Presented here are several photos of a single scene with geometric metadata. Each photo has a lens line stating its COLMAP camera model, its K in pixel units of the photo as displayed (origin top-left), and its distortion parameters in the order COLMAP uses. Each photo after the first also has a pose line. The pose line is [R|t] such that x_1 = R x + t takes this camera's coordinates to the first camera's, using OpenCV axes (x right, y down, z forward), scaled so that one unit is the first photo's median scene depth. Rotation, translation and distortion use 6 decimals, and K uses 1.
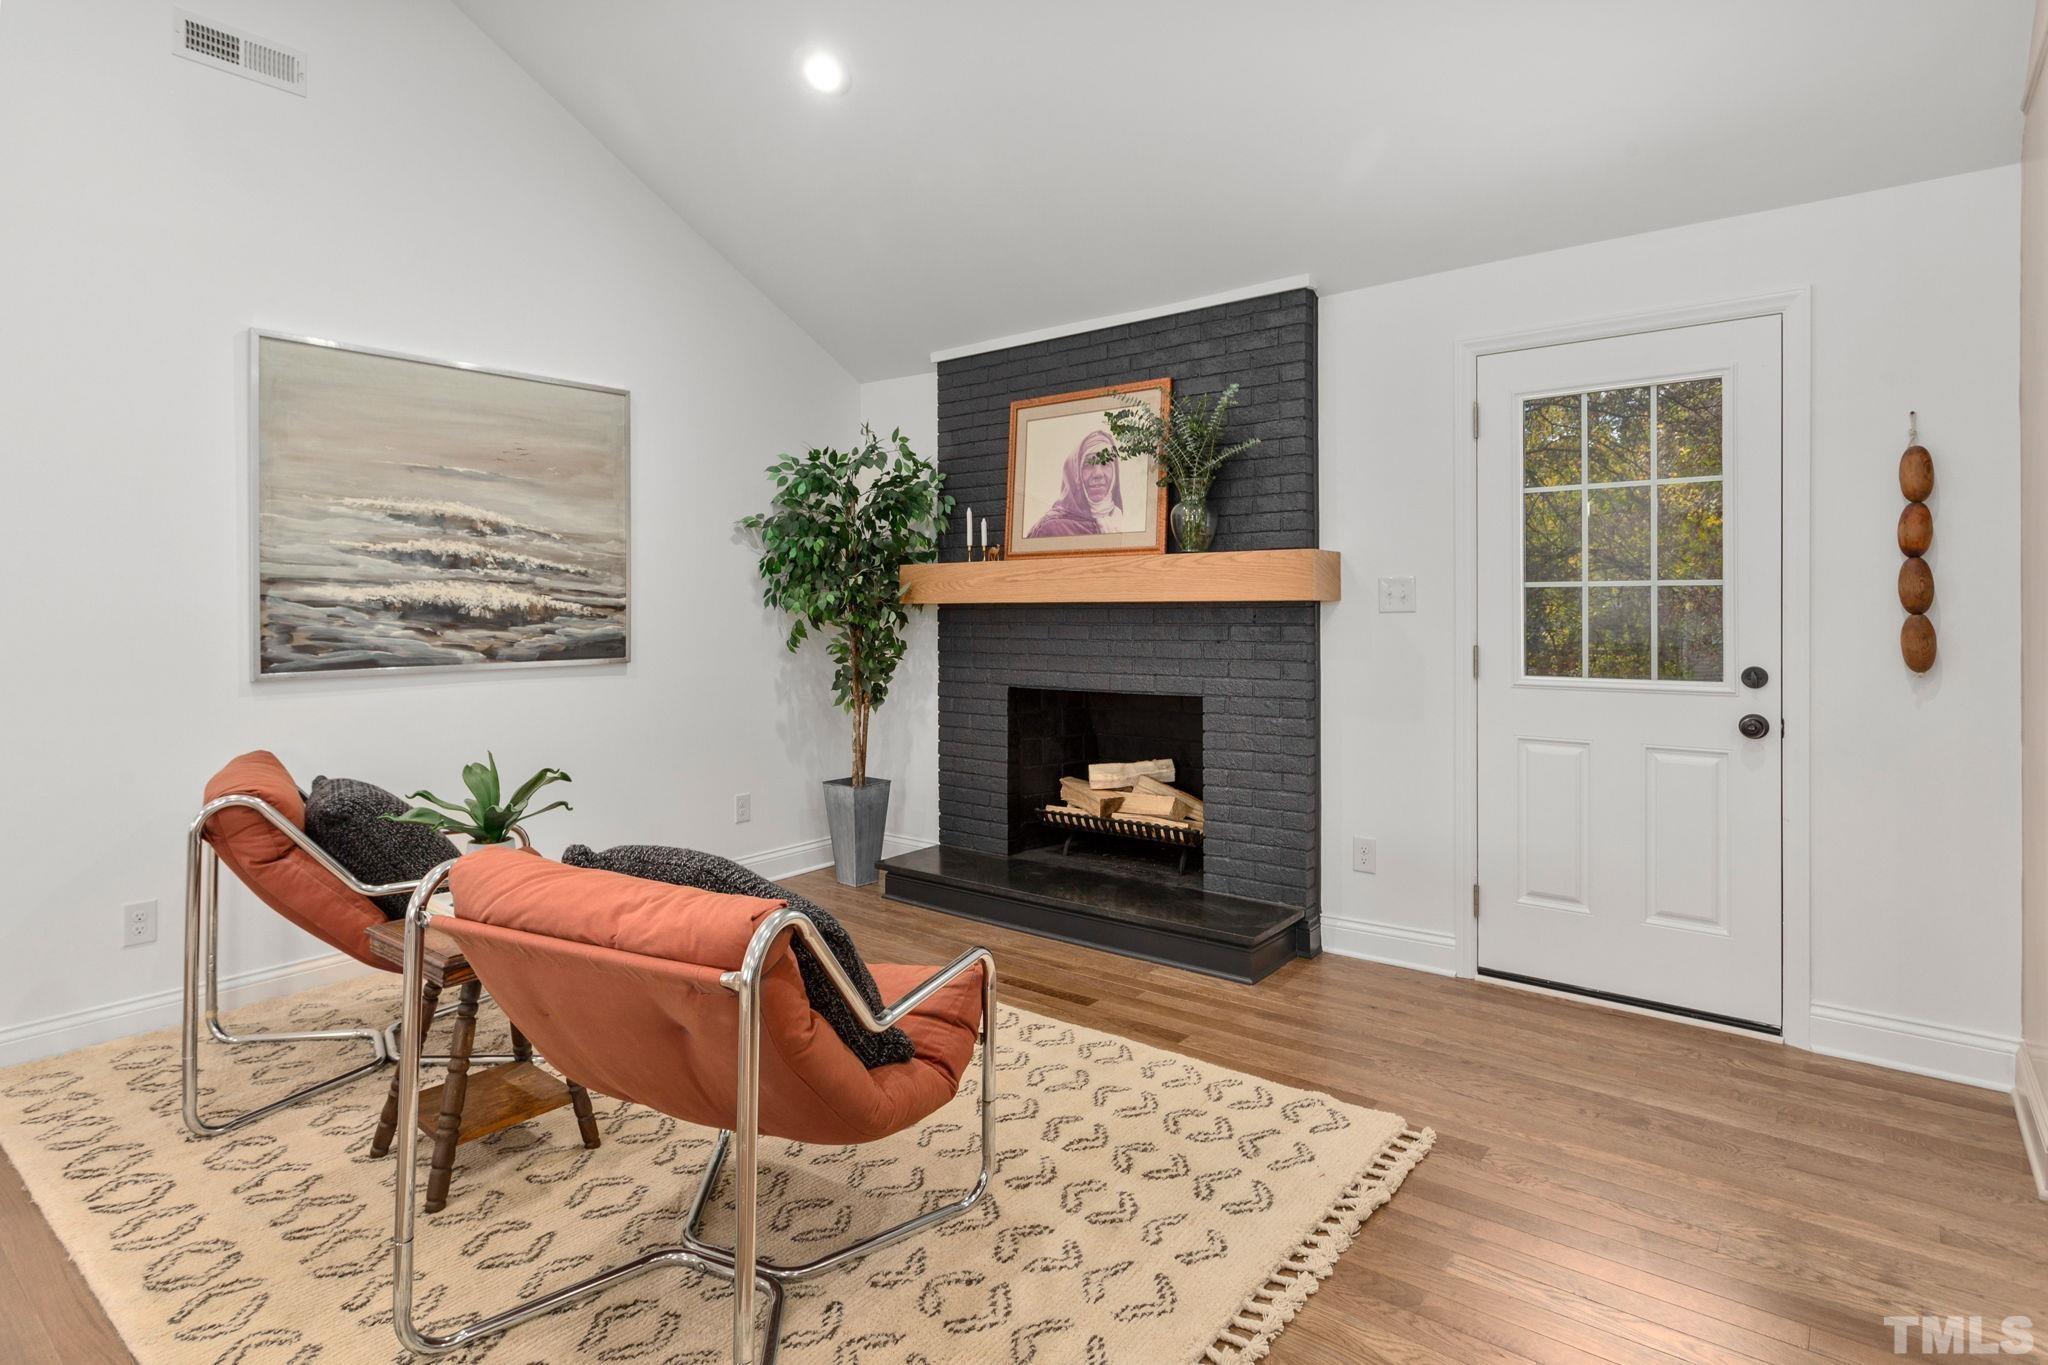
lens RADIAL K [[1044.6, 0, 1027.9], [0, 1044.6, 604.2], [0, 0, 1]] dist [0.001785, 0.000464]
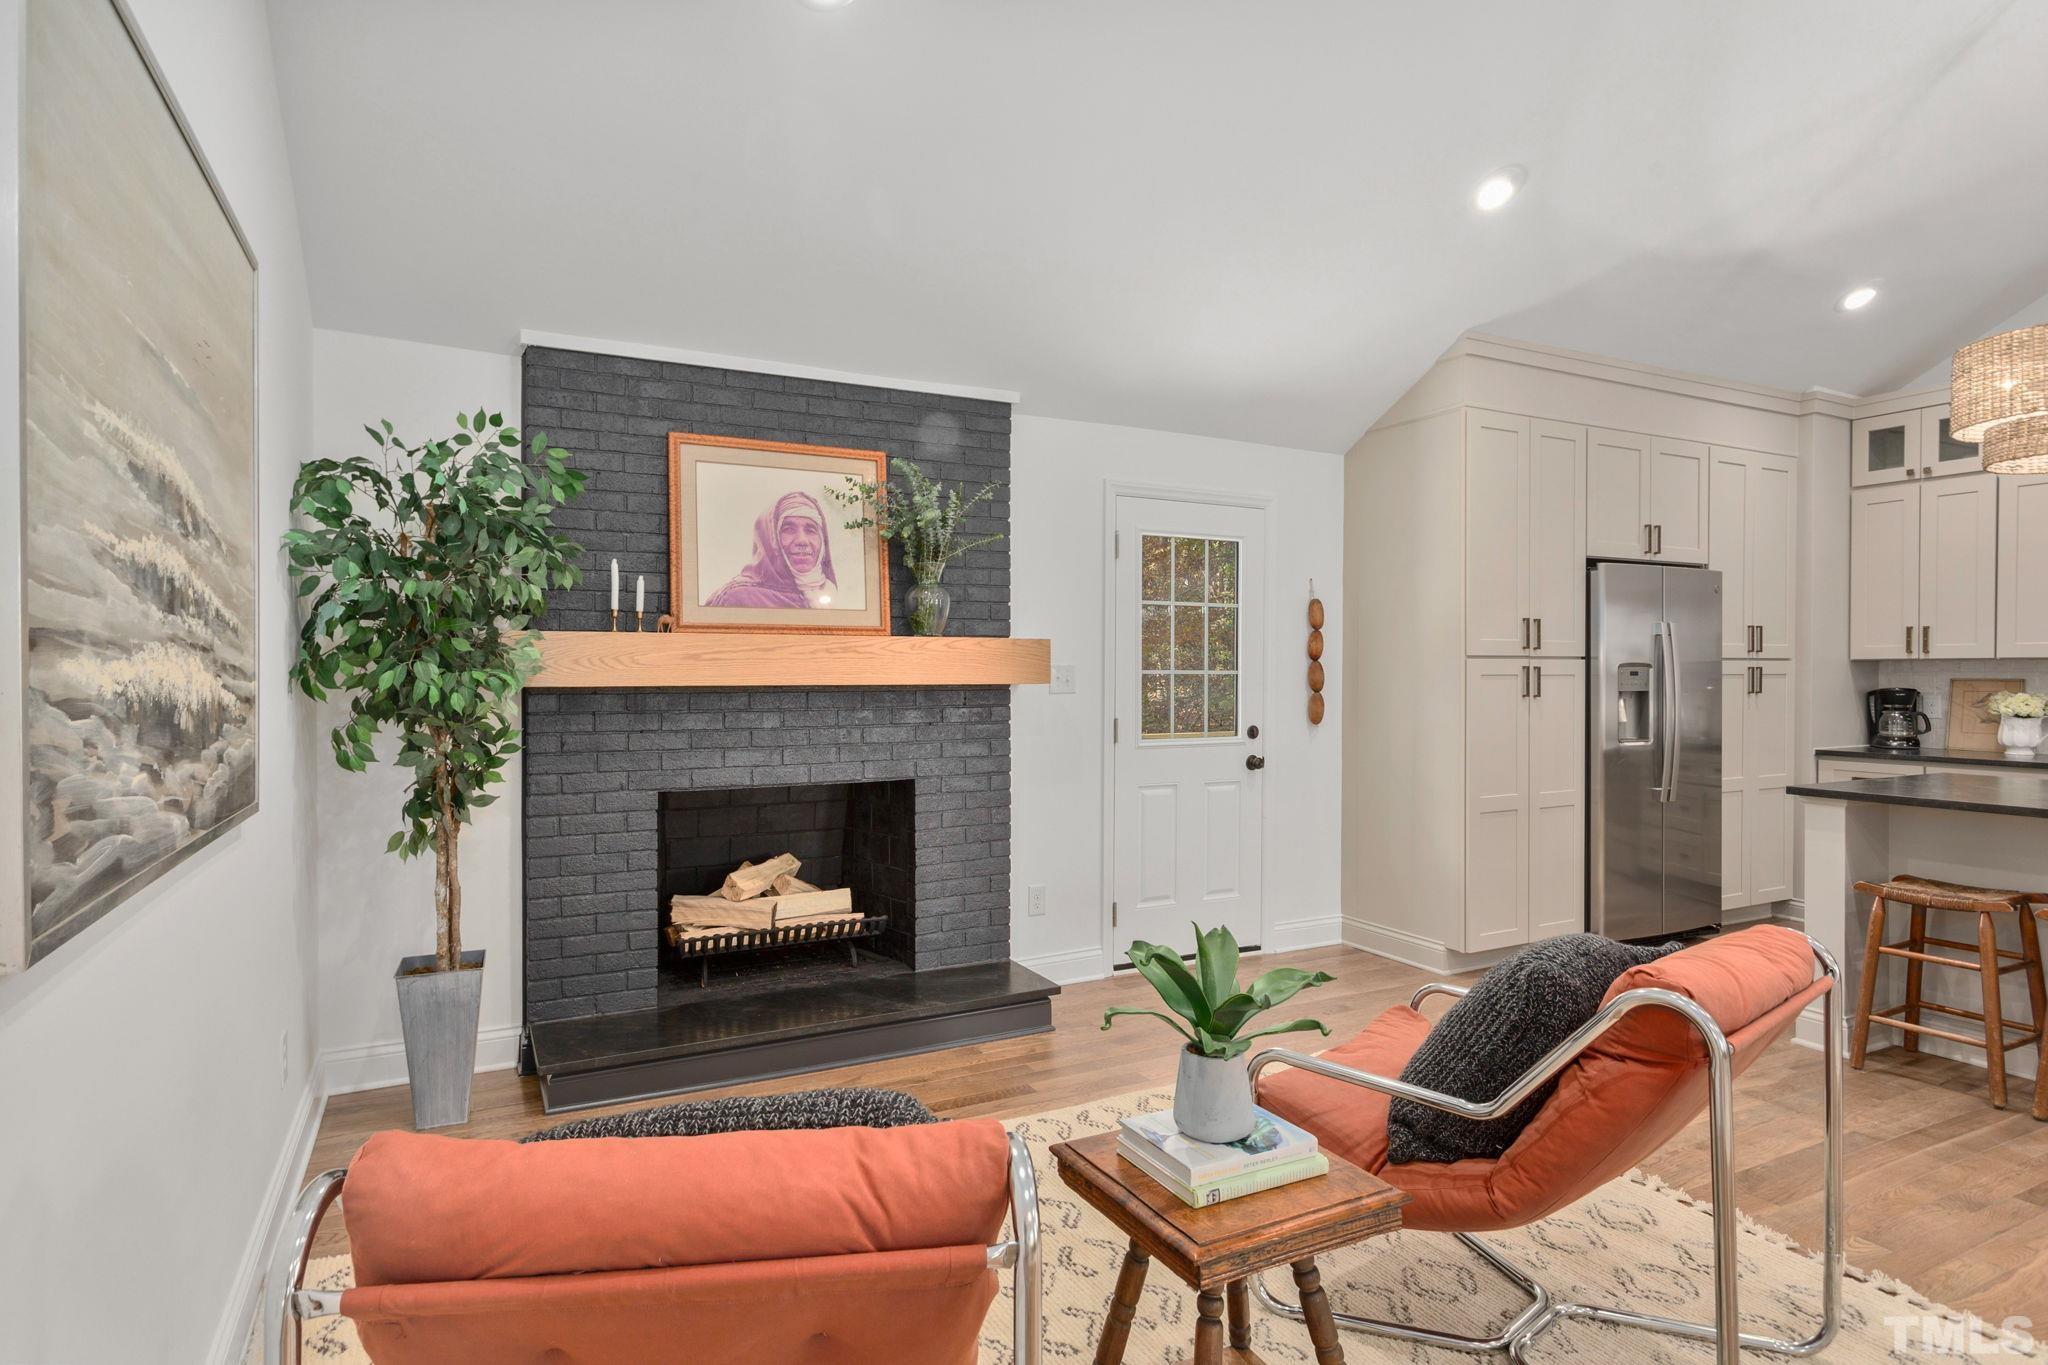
lens RADIAL K [[1037.4, 0, 1009.1], [0, 1037.4, 678.3], [0, 0, 1]] dist [-0.001025, 0.000994]
pose [[0.444336, 0.001529, 0.895859, -0.710362], [-0.003898, 0.999992, 0.000227, -0.009300], [-0.895852, -0.003593, 0.444338, 0.492318]]
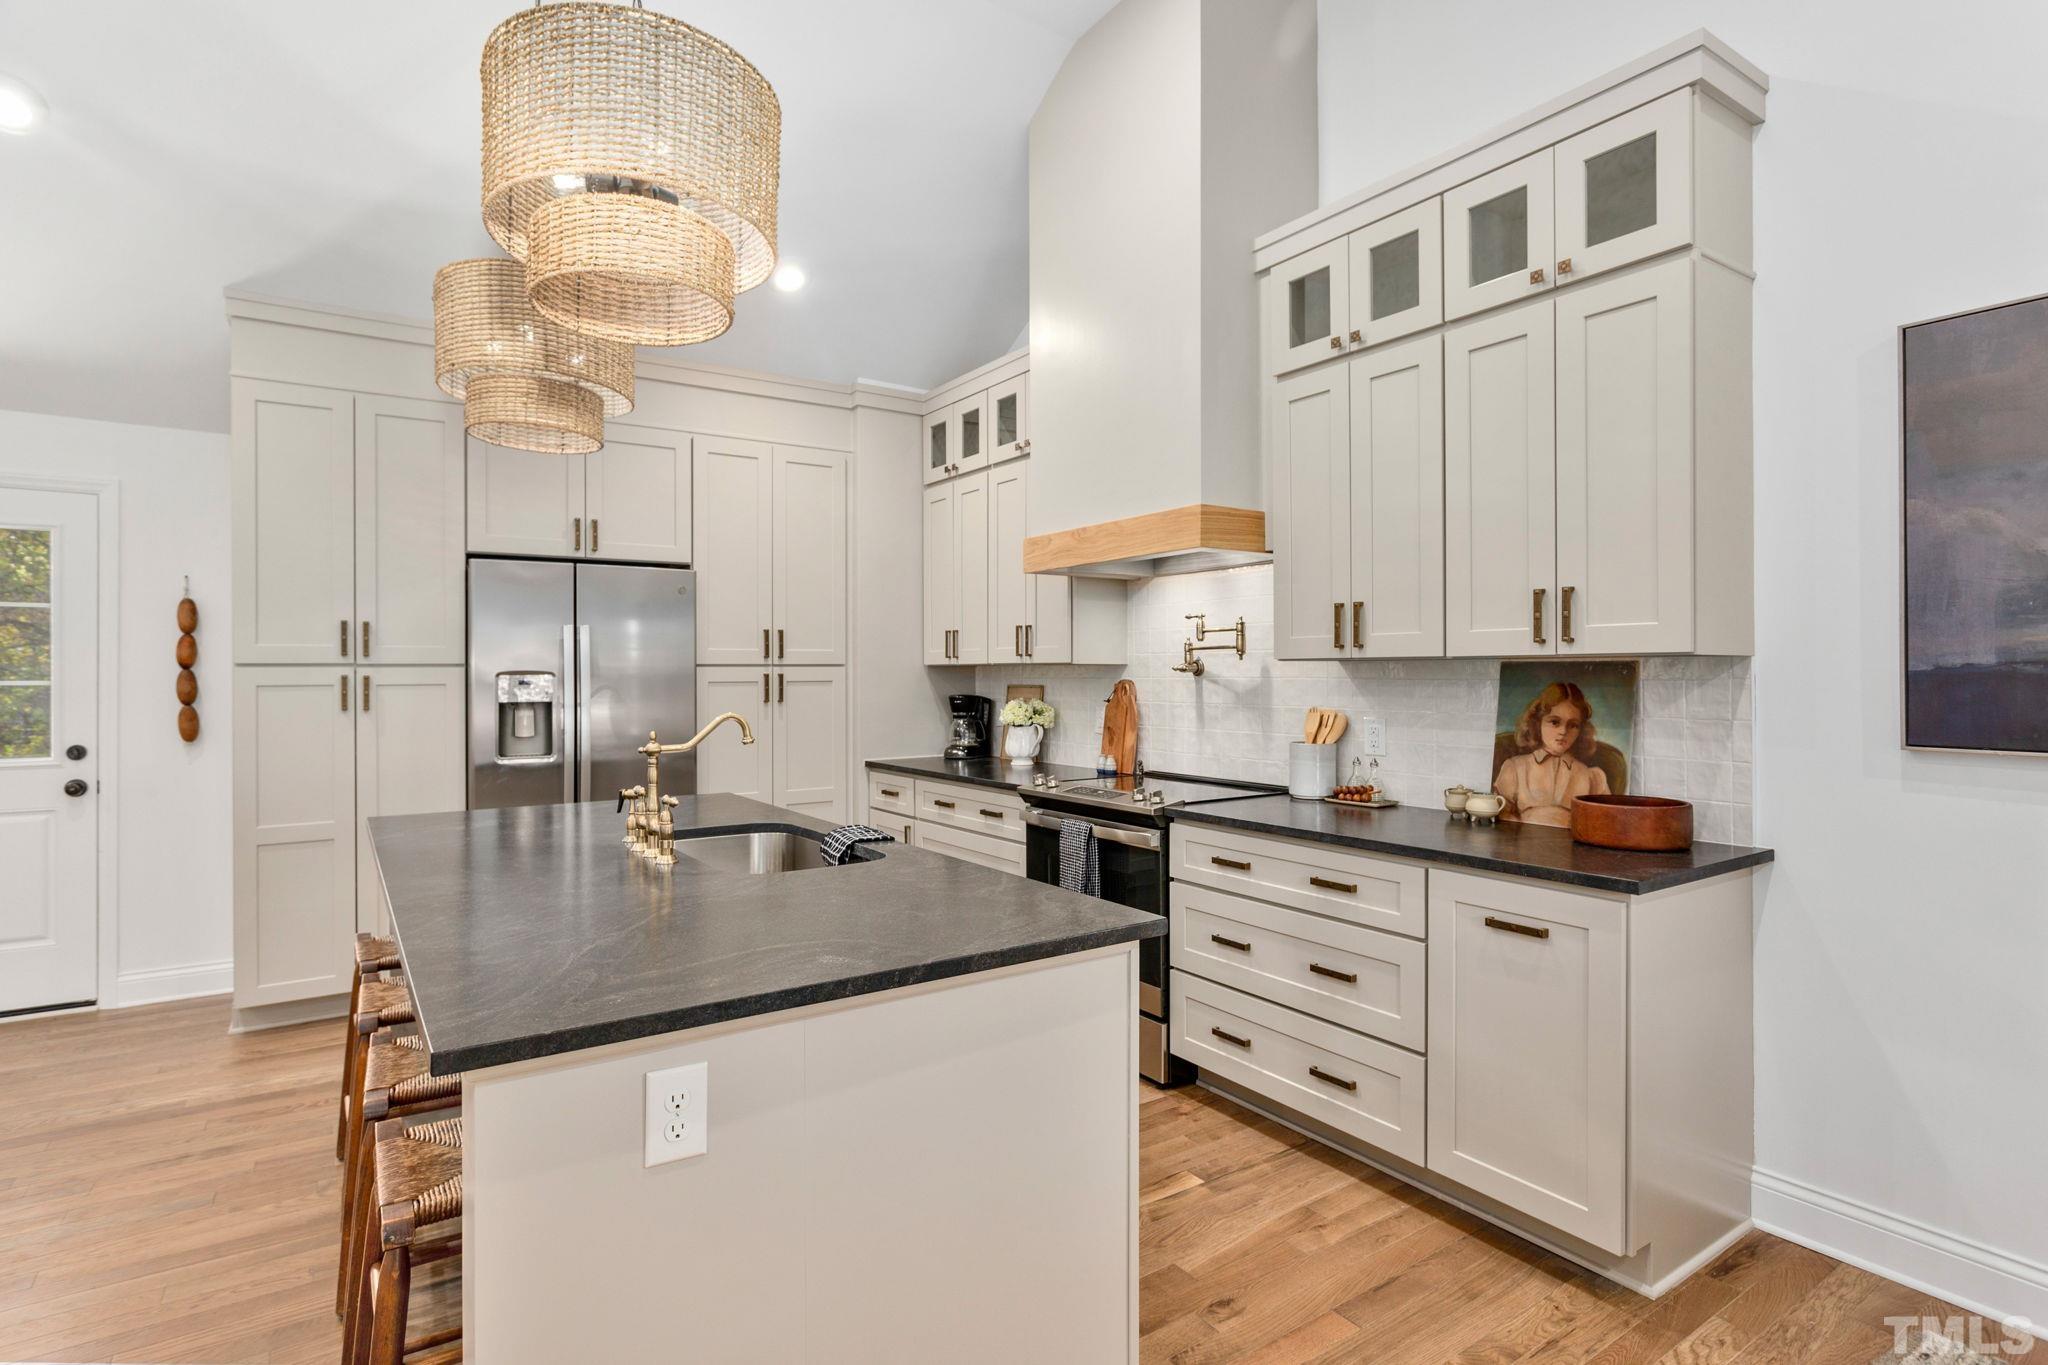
lens RADIAL K [[1020.7, 0, 964.0], [0, 1020.7, 672.1], [0, 0, 1]] dist [0.000136, 0.001198]
pose [[0.336494, 0.005238, 0.941671, -0.146108], [-0.000493, 0.999985, -0.005387, -0.023544], [-0.941685, 0.001349, 0.336492, -0.444138]]
